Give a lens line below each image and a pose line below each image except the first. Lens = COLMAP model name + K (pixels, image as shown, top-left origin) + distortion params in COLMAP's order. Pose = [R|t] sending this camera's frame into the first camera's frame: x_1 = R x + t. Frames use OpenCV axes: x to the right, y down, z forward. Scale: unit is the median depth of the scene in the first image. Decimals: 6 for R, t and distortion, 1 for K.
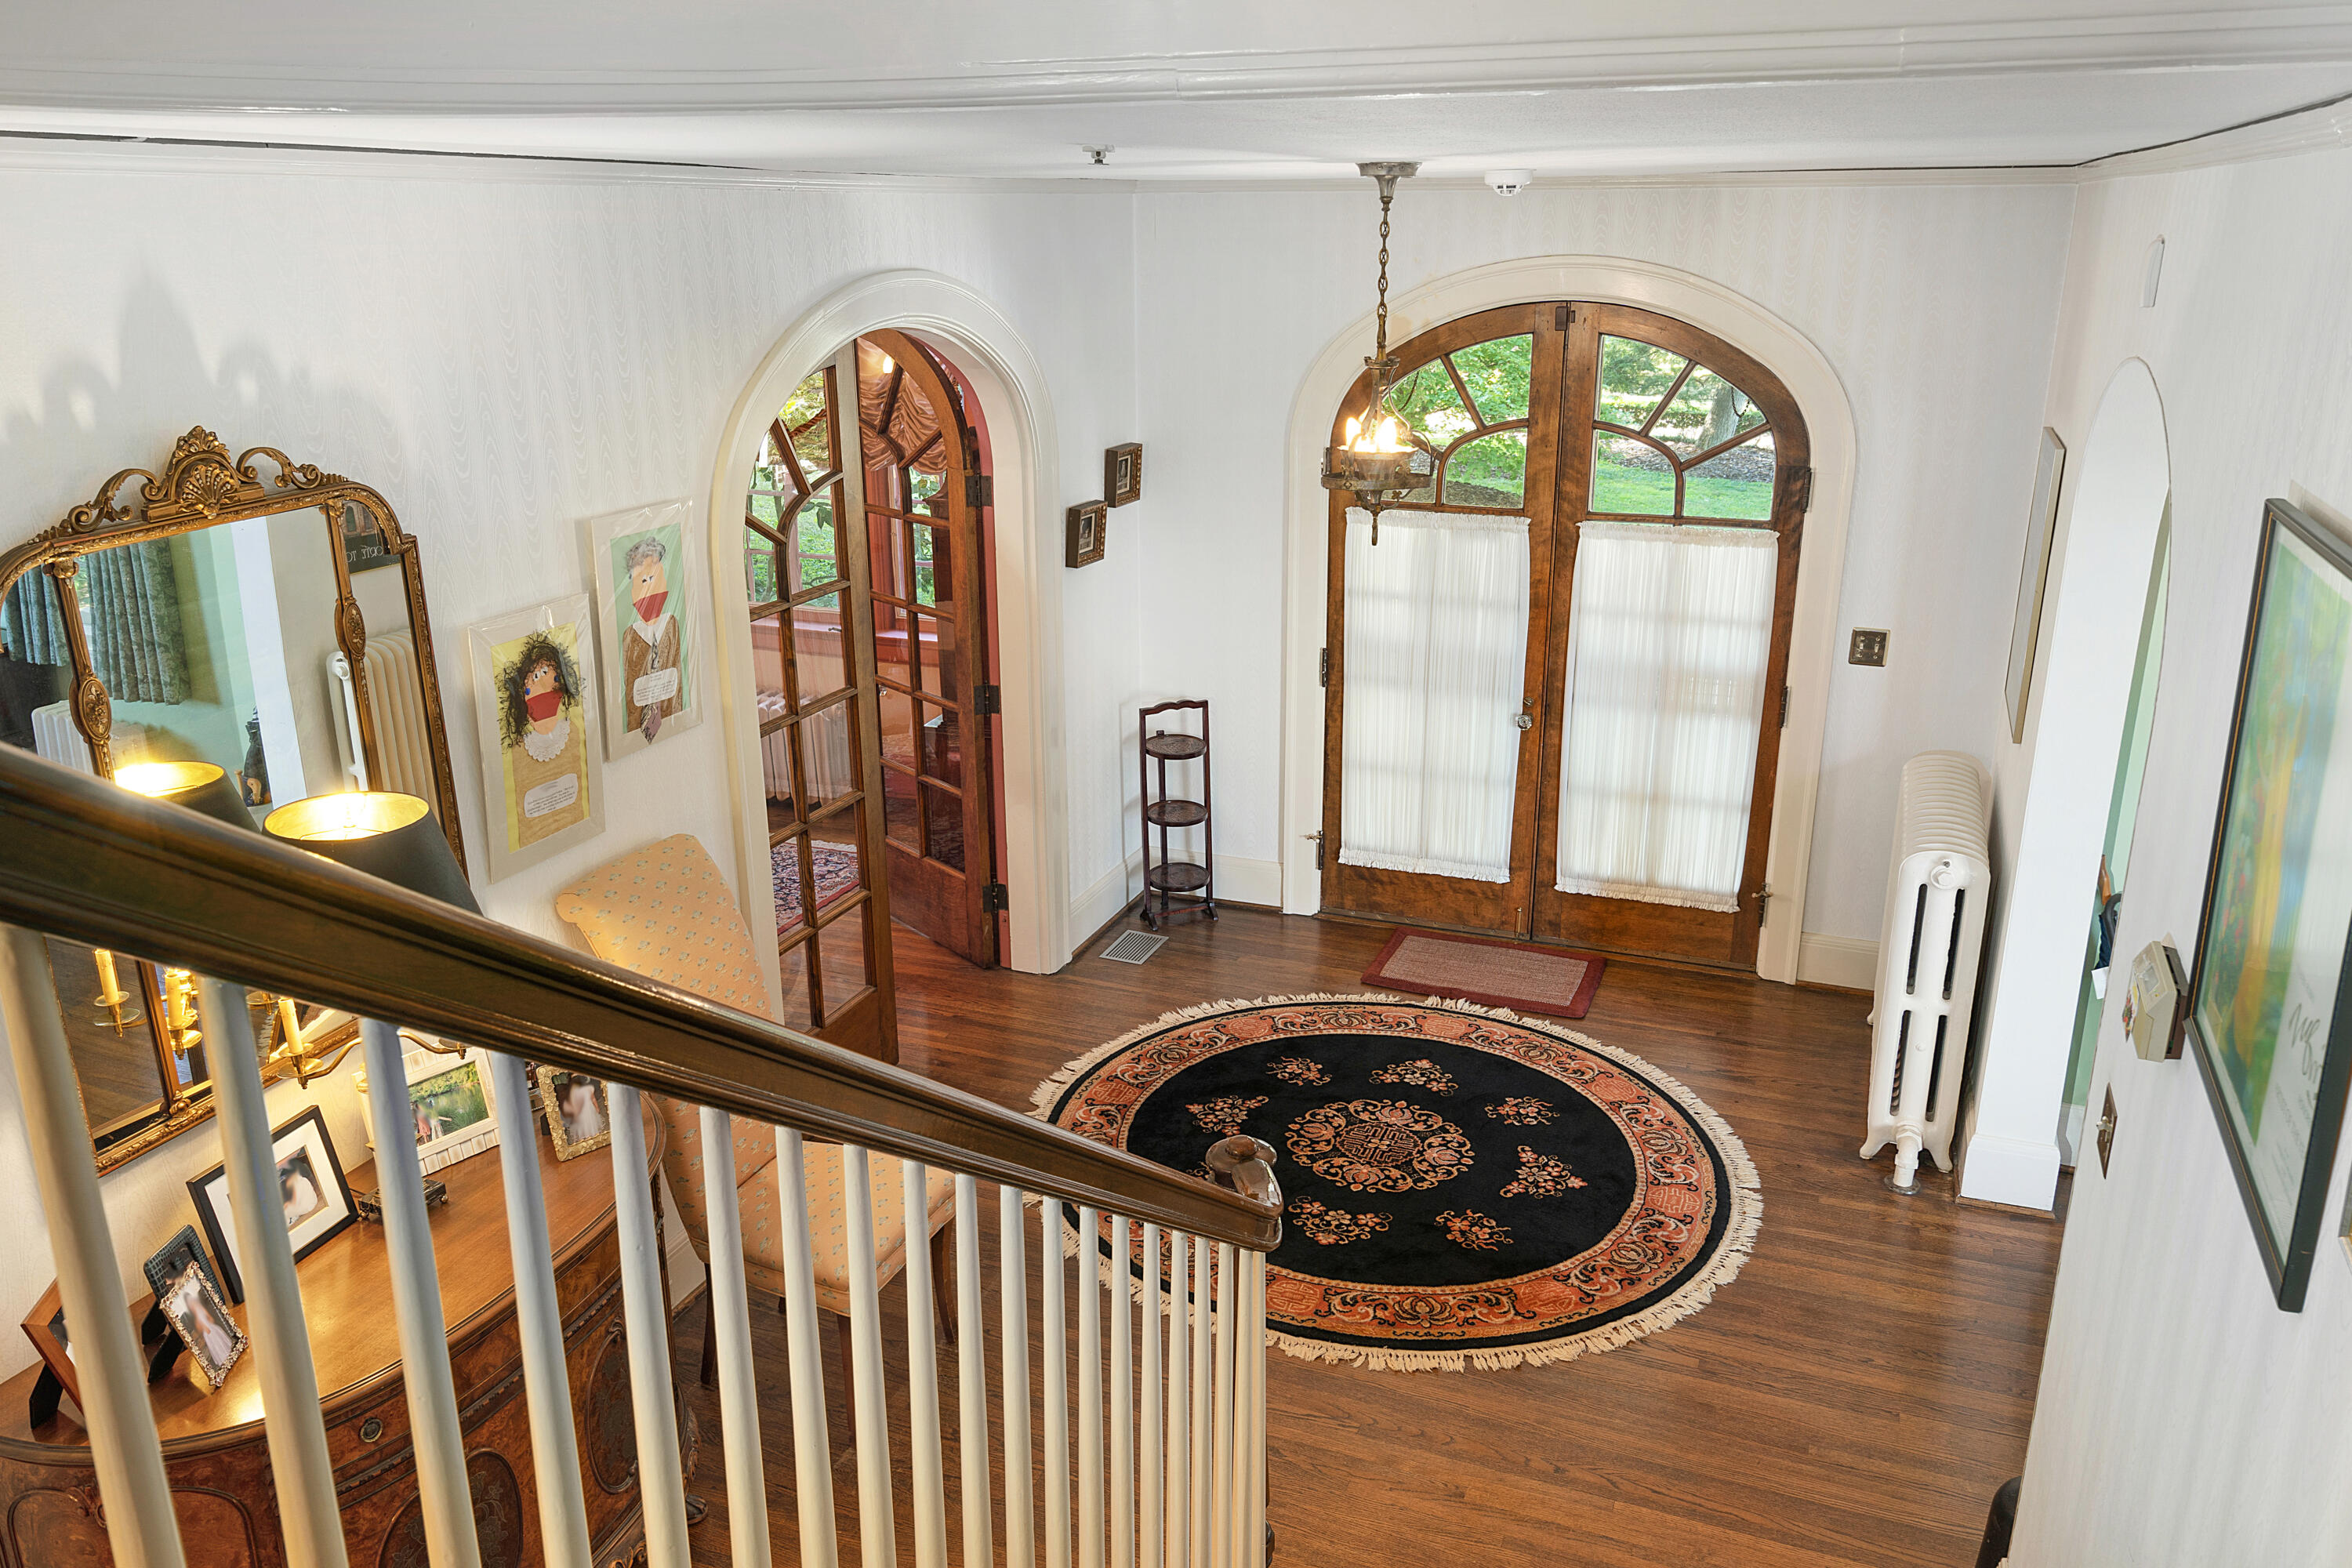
lens RADIAL K [[1747.5, 0, 1175.6], [0, 1747.5, 779.0], [0, 0, 1]] dist [0.013135, 0.003298]
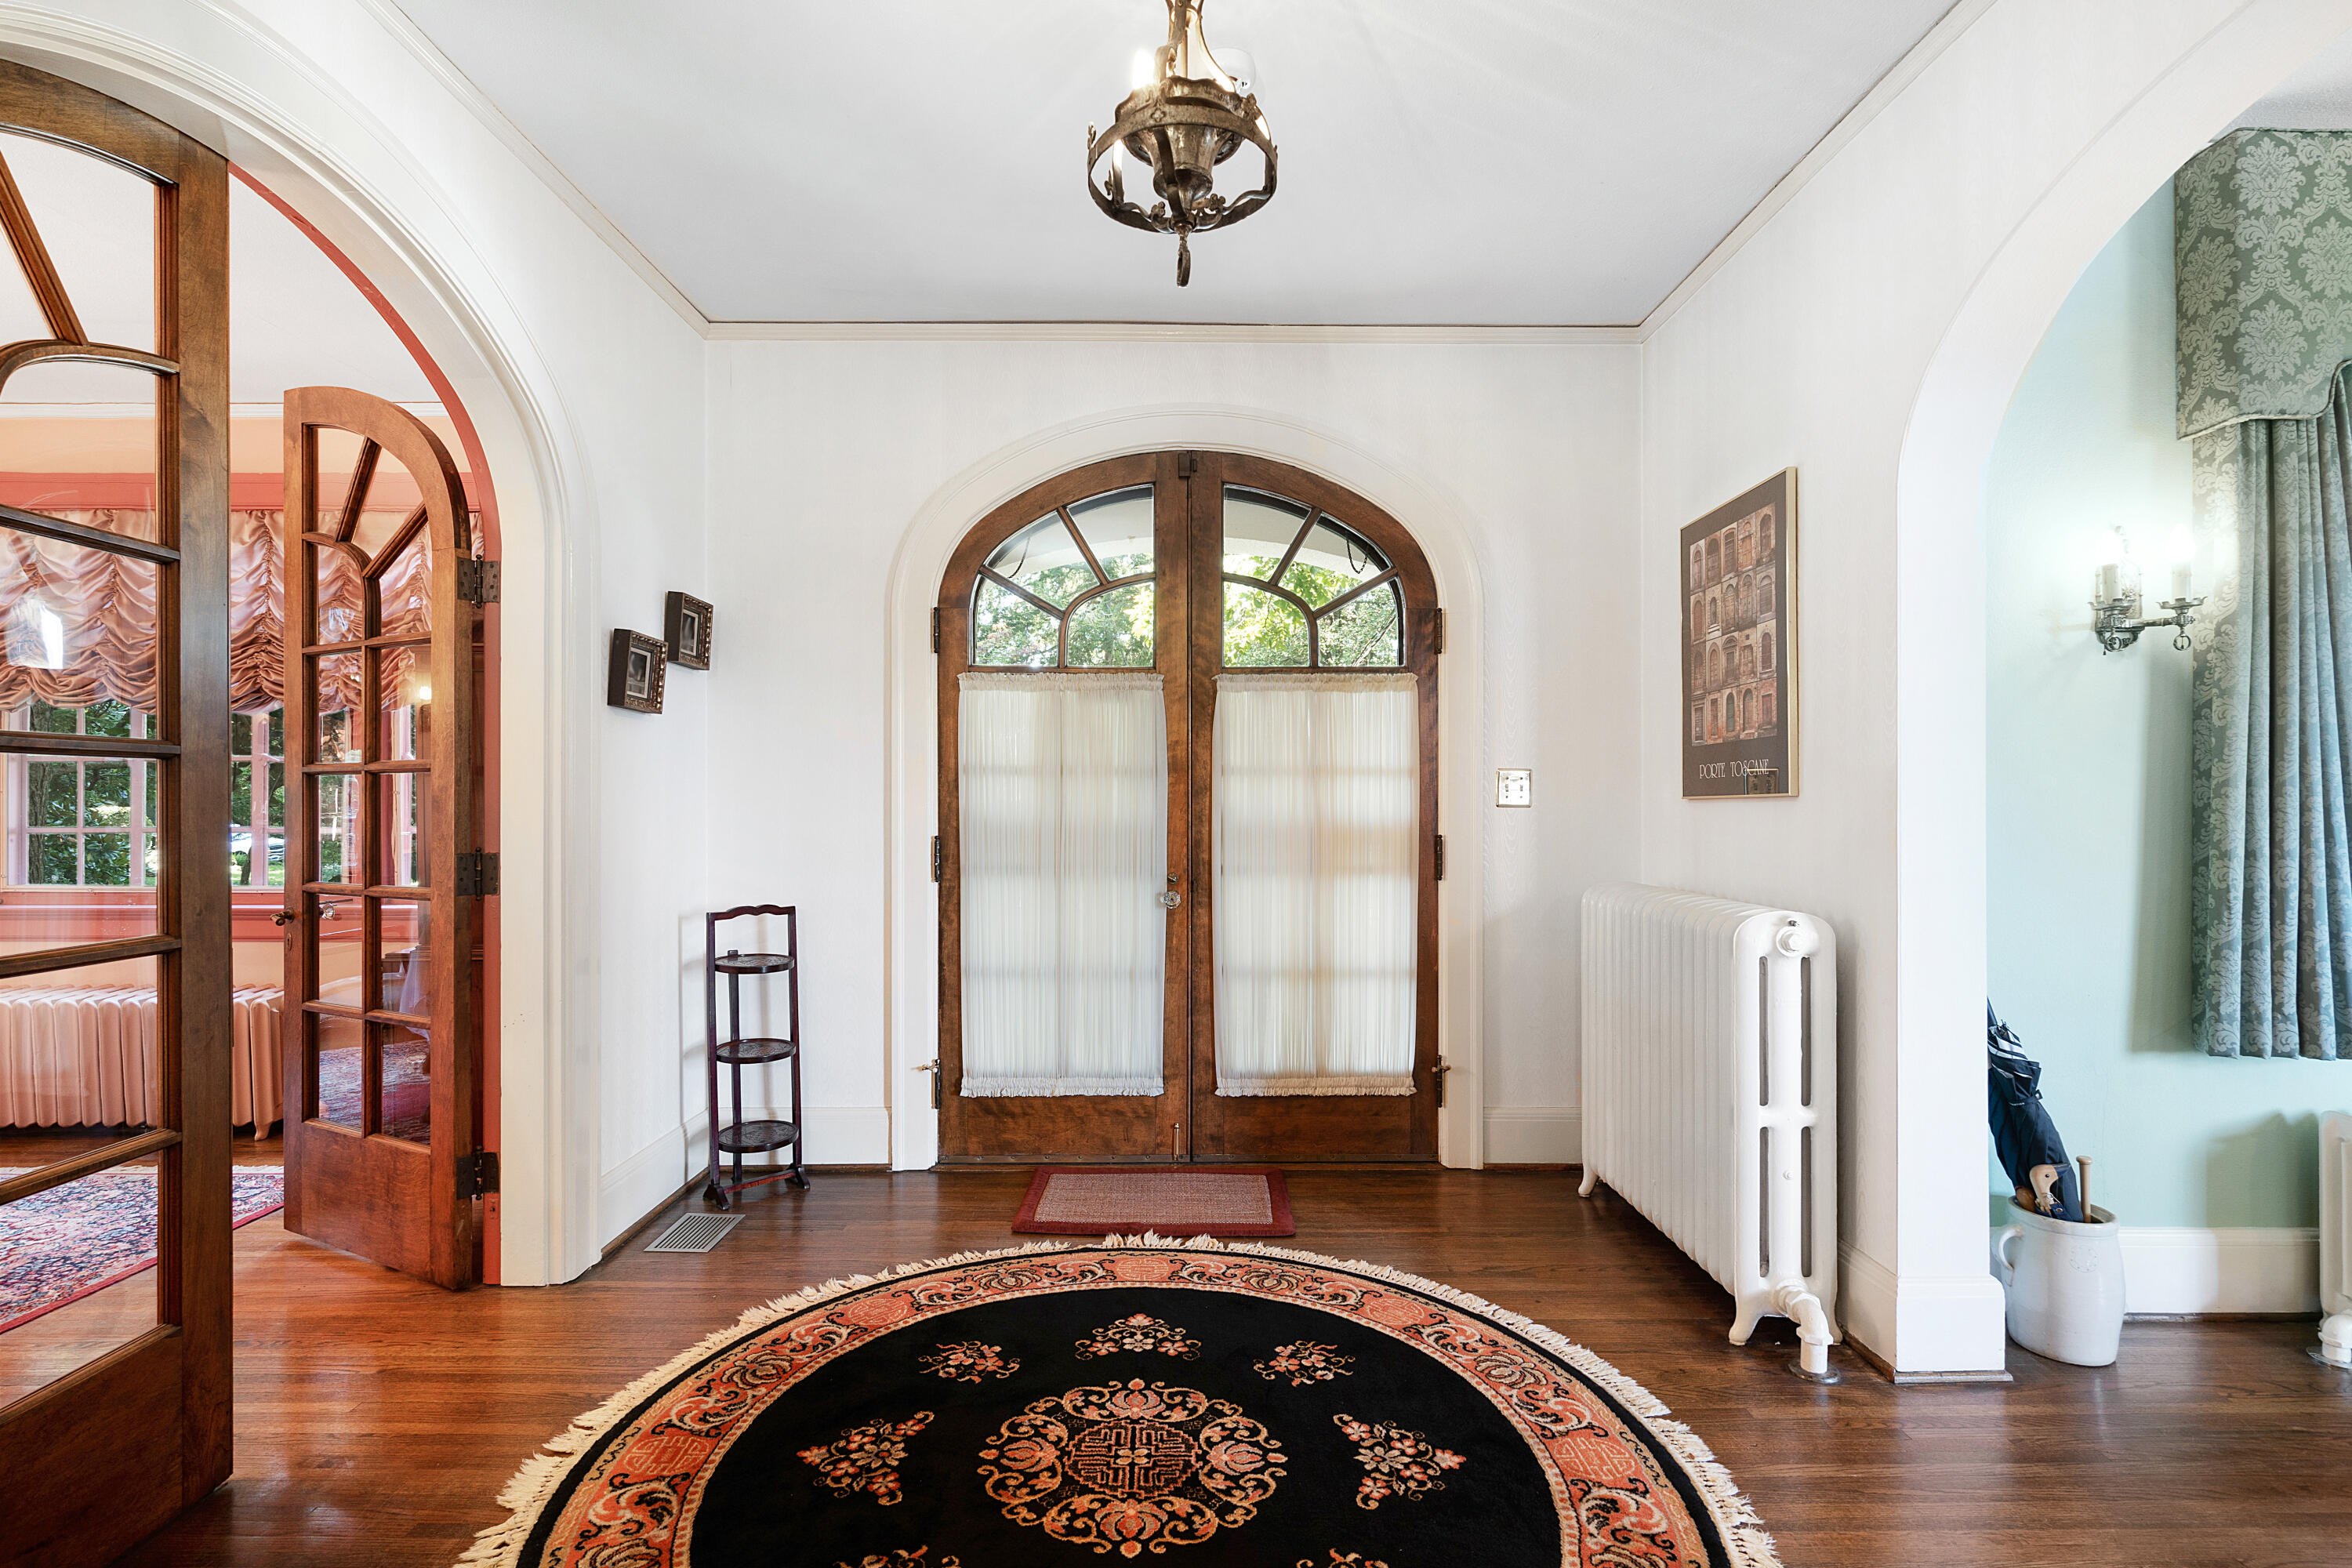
lens RADIAL K [[1158.5, 0, 1176.3], [0, 1158.5, 790.5], [0, 0, 1]] dist [-0.002310, 0.001823]
pose [[0.928717, 0.006144, 0.370738, -0.018853], [0.108677, 0.951441, -0.288008, 0.087329], [-0.354505, 0.307768, 0.882952, 0.470478]]
